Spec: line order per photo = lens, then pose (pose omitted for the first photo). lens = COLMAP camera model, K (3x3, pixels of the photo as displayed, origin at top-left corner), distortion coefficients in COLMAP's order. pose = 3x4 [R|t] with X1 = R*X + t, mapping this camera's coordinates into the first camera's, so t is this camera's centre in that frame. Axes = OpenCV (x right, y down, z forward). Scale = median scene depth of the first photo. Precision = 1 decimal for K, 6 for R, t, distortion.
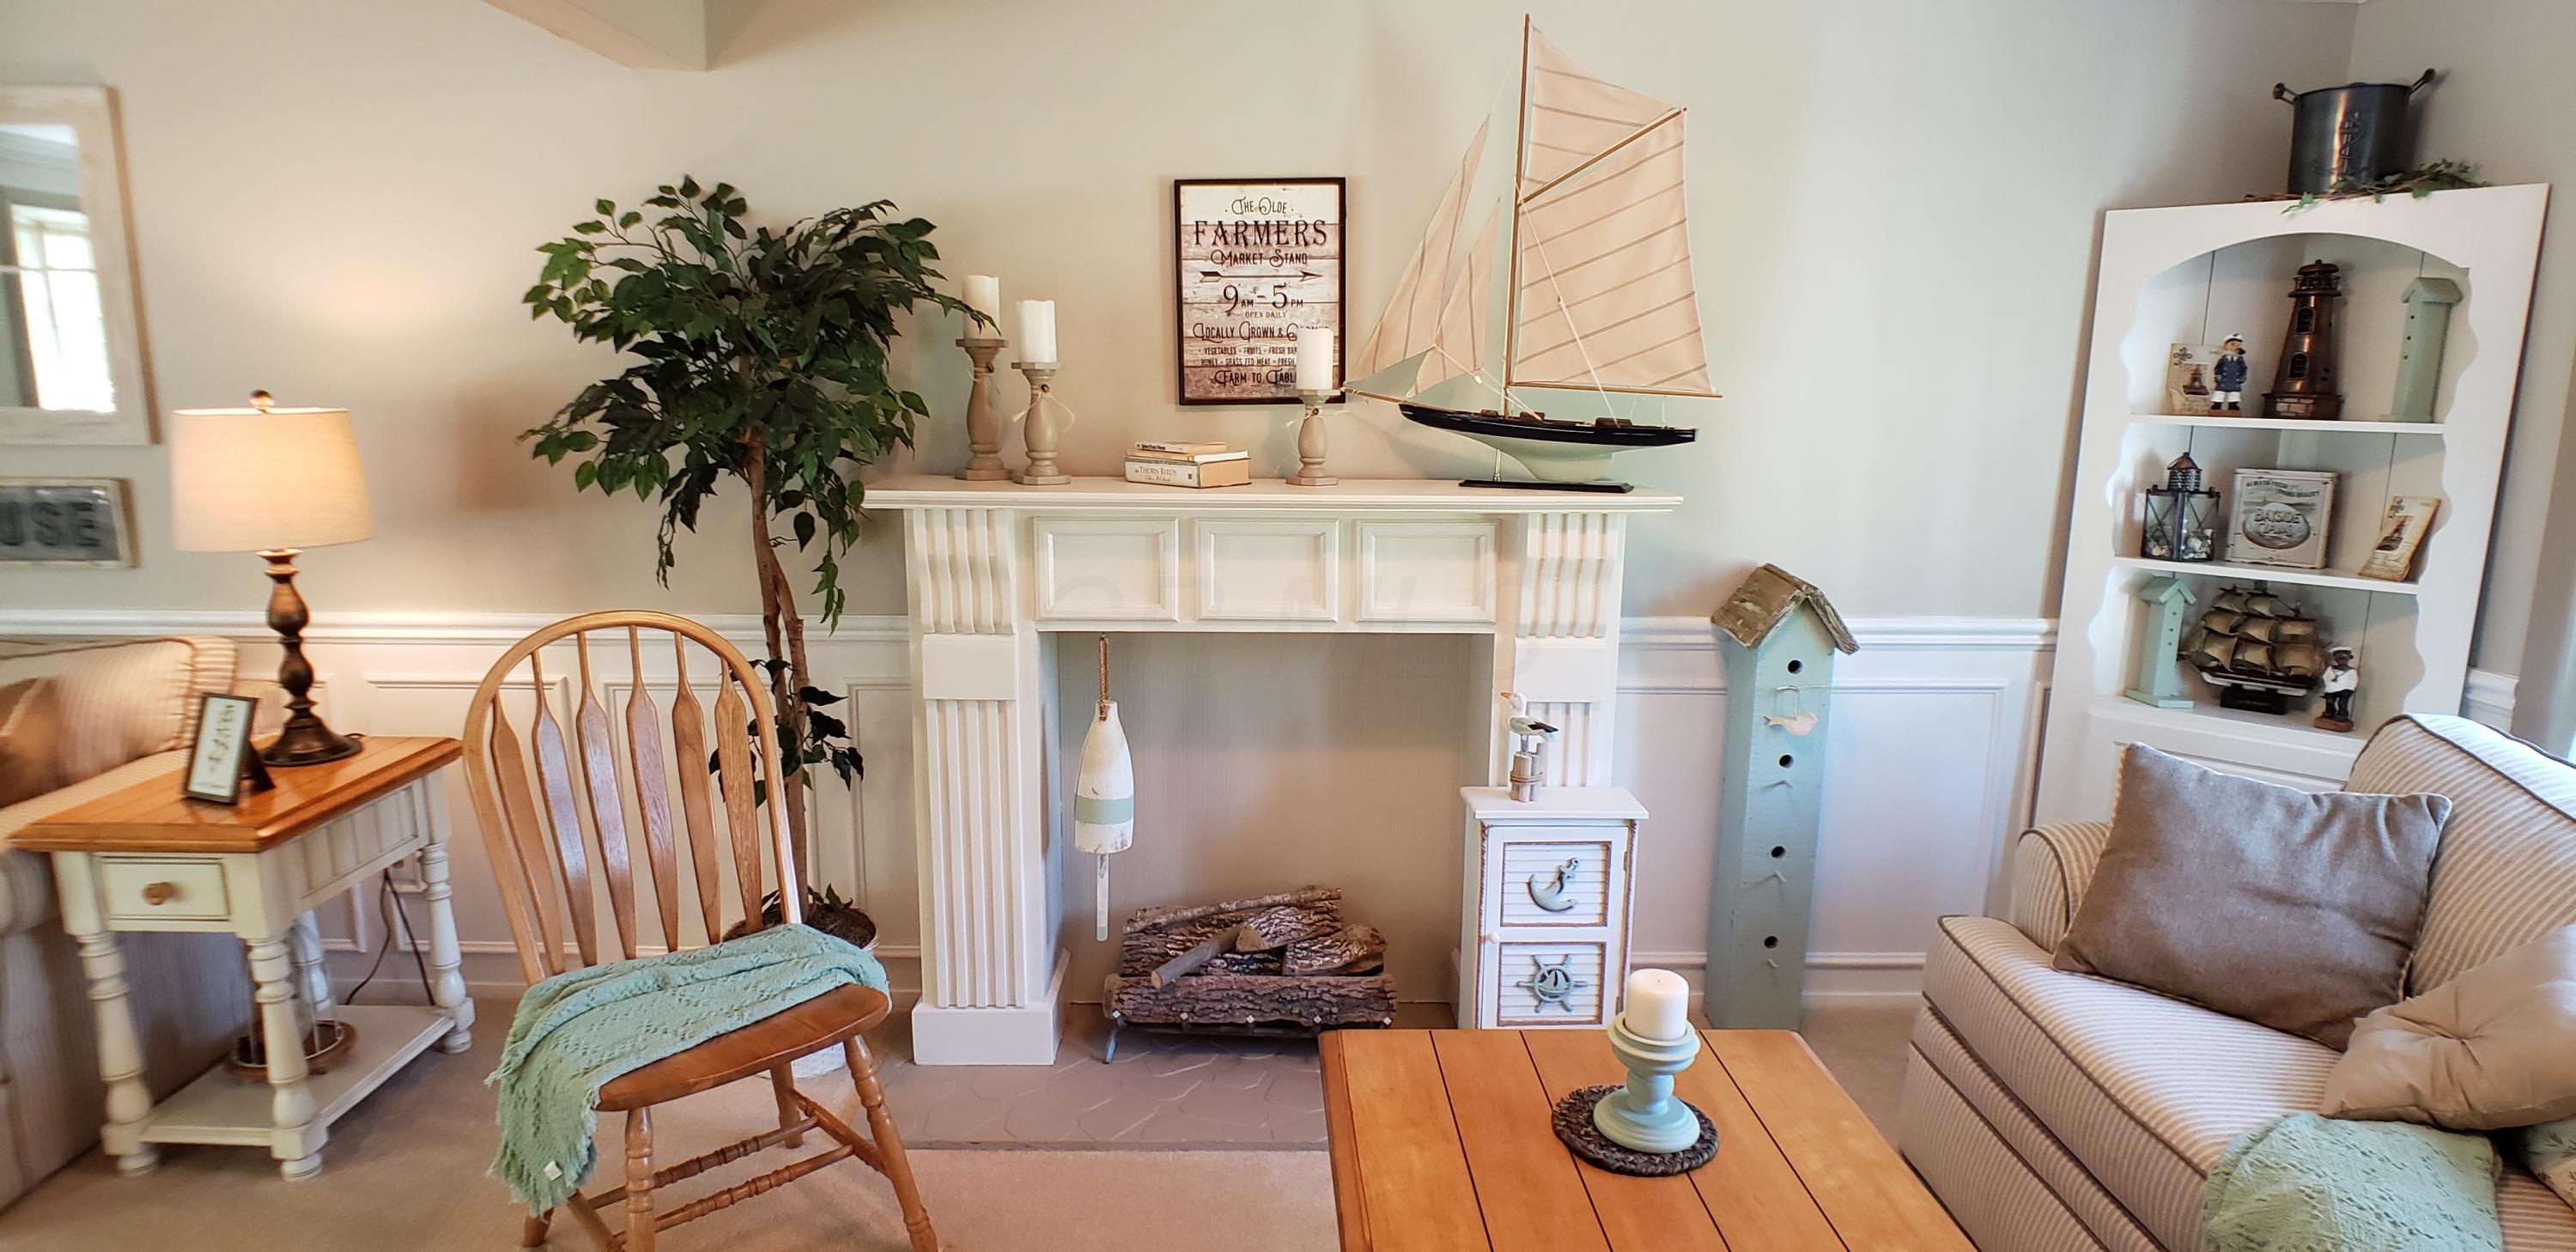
lens RADIAL K [[1372.4, 0, 1260.4], [0, 1372.4, 629.1], [0, 0, 1]] dist [-0.030118, -0.001239]
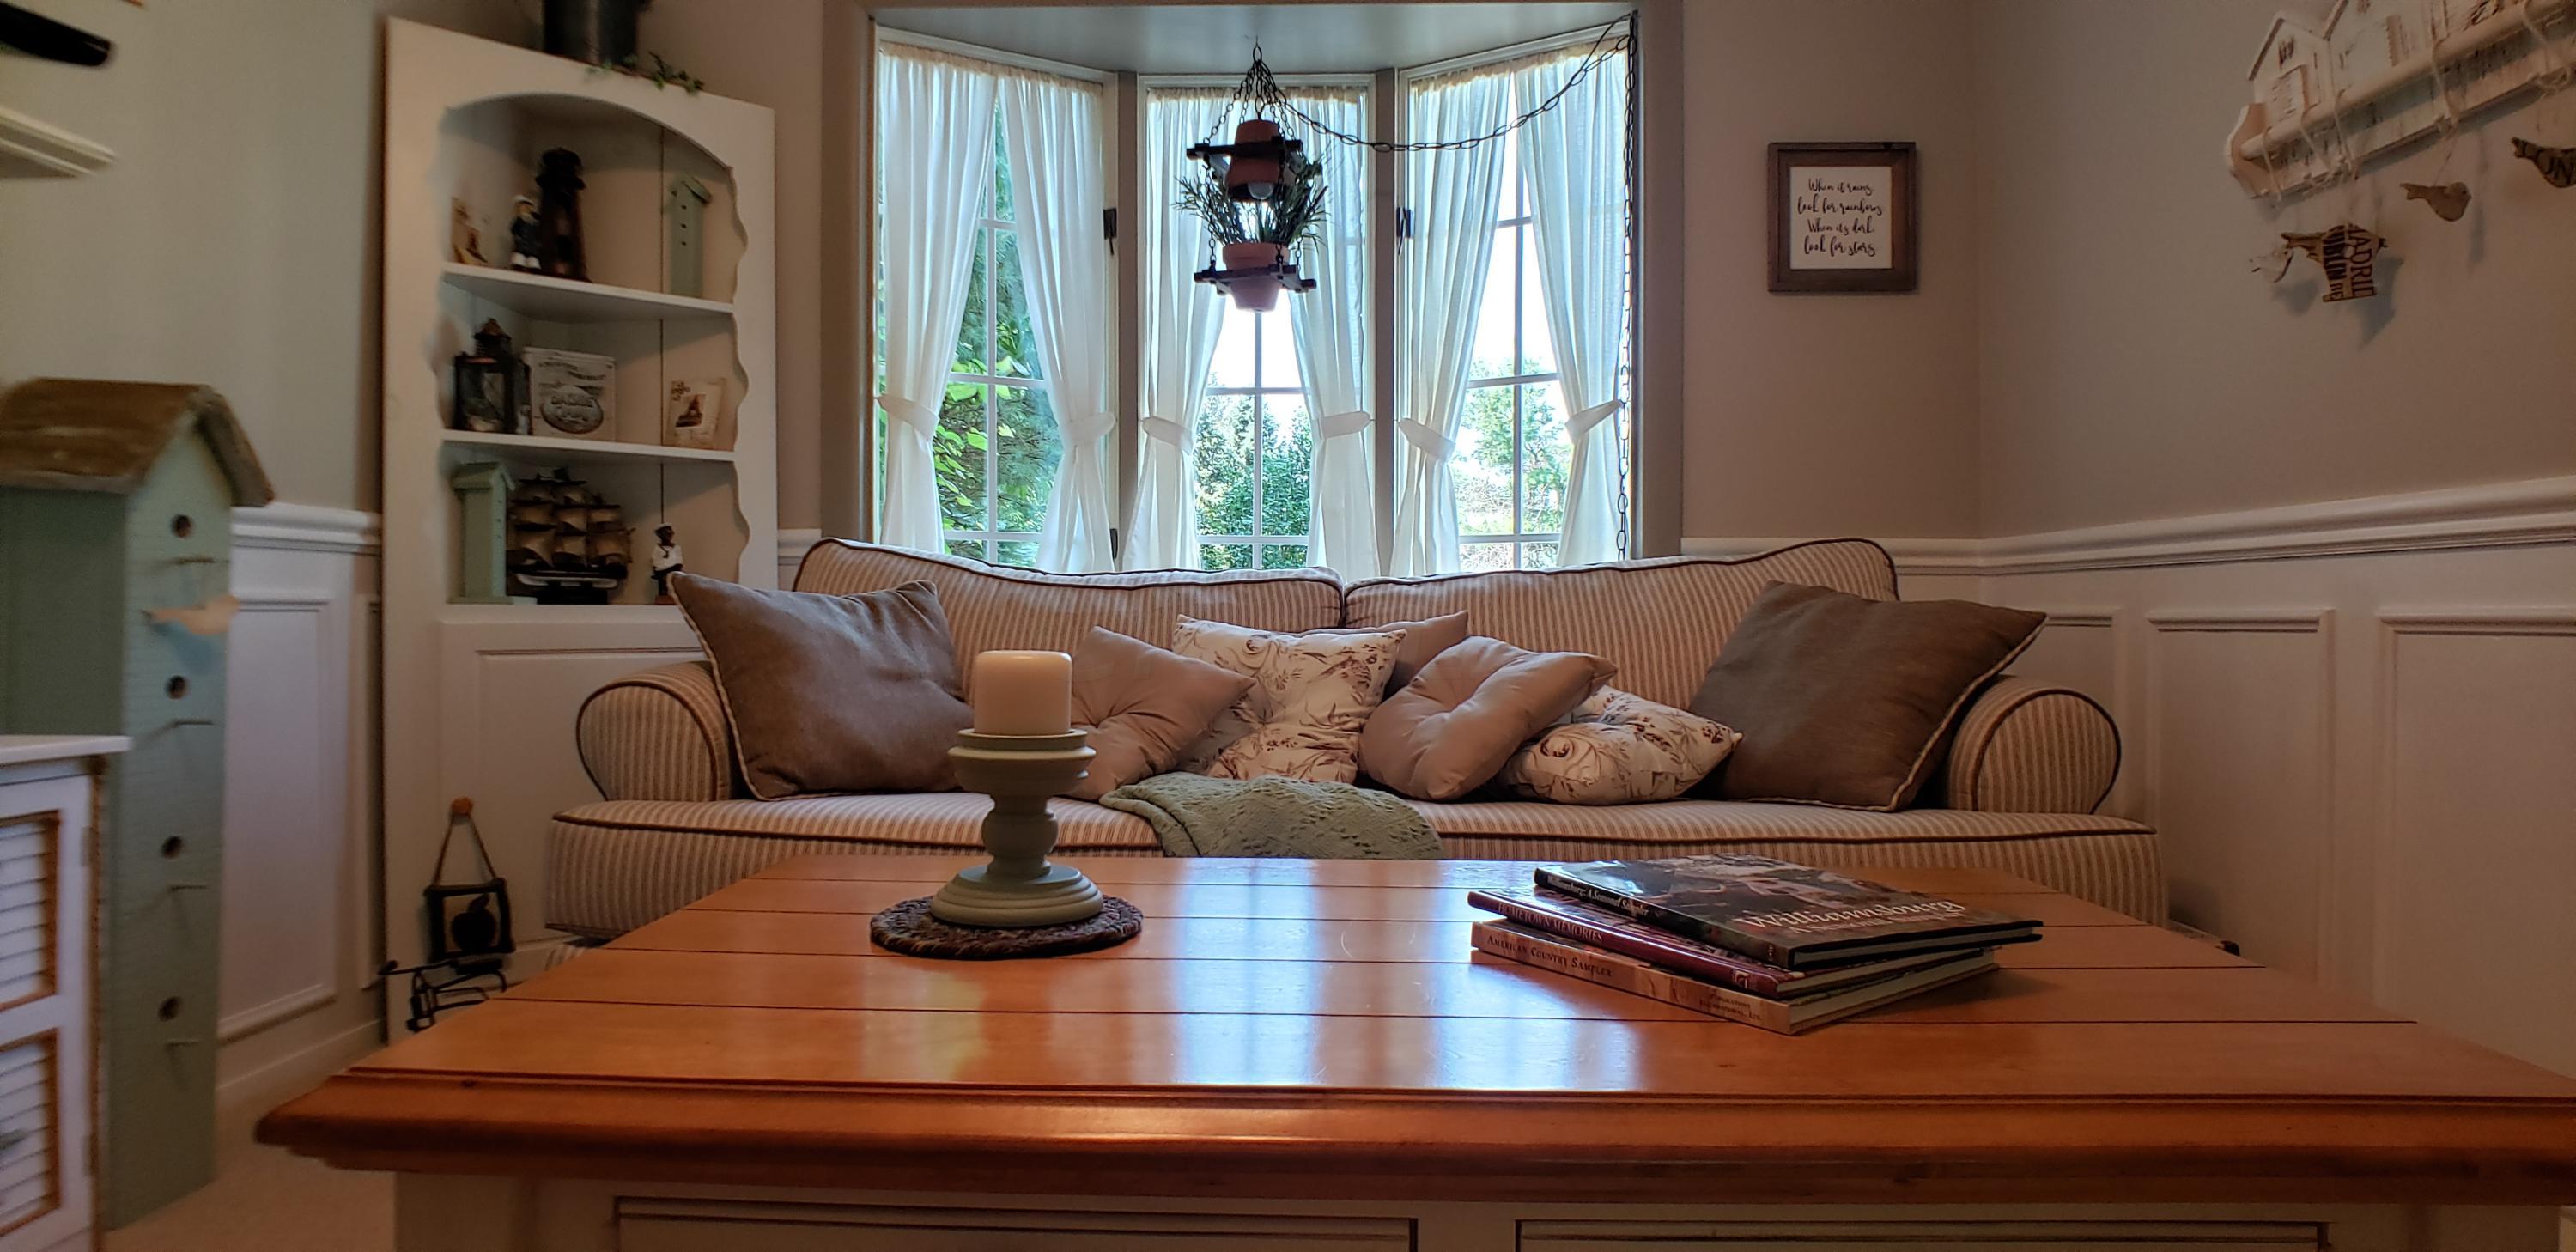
lens RADIAL K [[1372.4, 0, 1260.4], [0, 1372.4, 629.1], [0, 0, 1]] dist [-0.030118, -0.001239]
pose [[0.054496, -0.024589, 0.998211, -0.184235], [0.172629, 0.984875, 0.014836, 0.146990], [-0.983478, 0.171512, 0.057917, 0.496482]]
